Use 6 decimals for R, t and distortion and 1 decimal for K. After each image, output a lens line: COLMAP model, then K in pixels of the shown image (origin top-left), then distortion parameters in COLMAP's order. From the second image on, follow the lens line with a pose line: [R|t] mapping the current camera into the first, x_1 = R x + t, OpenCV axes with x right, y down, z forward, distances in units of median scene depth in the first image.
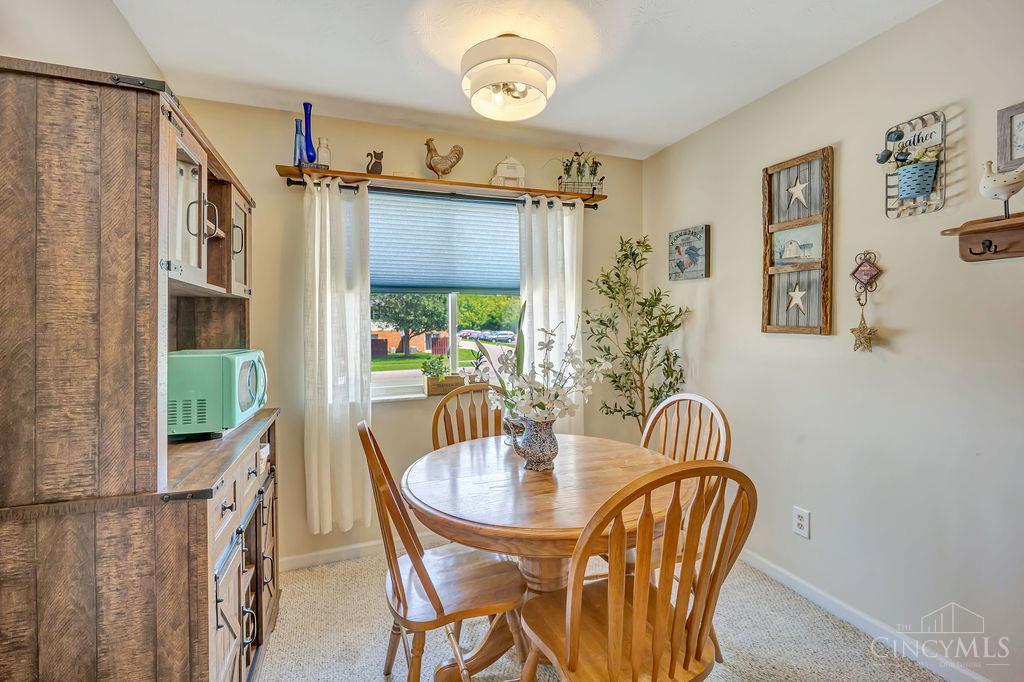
lens RADIAL K [[449.6, 0, 509.5], [0, 449.6, 343.6], [0, 0, 1]] dist [-0.011409, 0.000025]
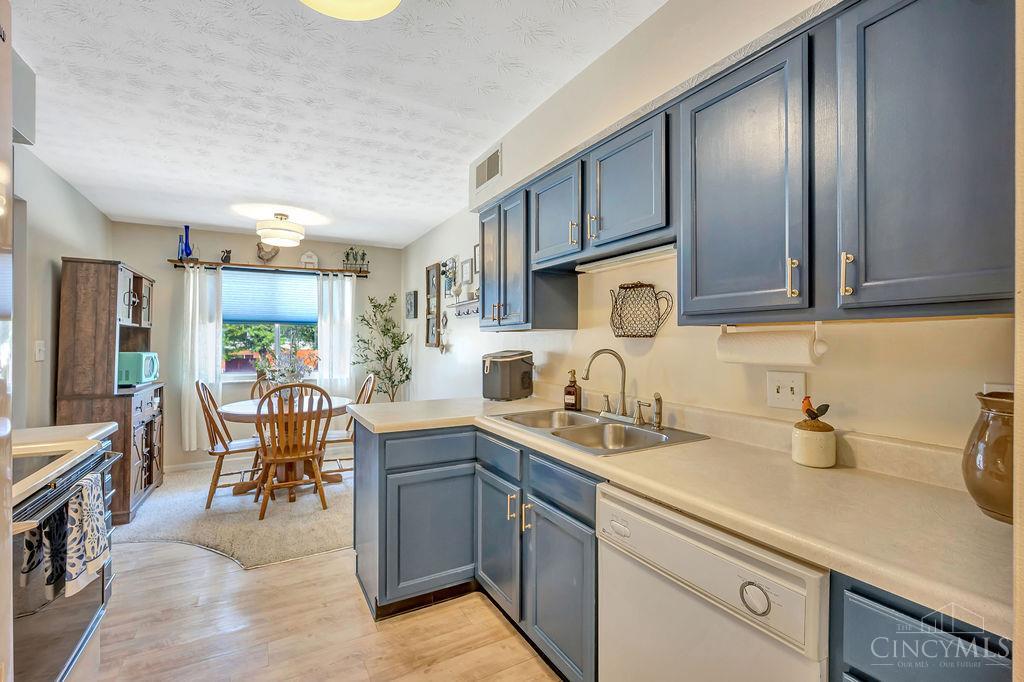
lens RADIAL K [[443.8, 0, 513.5], [0, 443.8, 348.5], [0, 0, 1]] dist [-0.004248, -0.000123]
pose [[0.987600, 0.006490, 0.156856, 0.733442], [-0.001608, 0.999511, -0.031233, 0.056290], [-0.156982, 0.030593, 0.987128, -1.241974]]
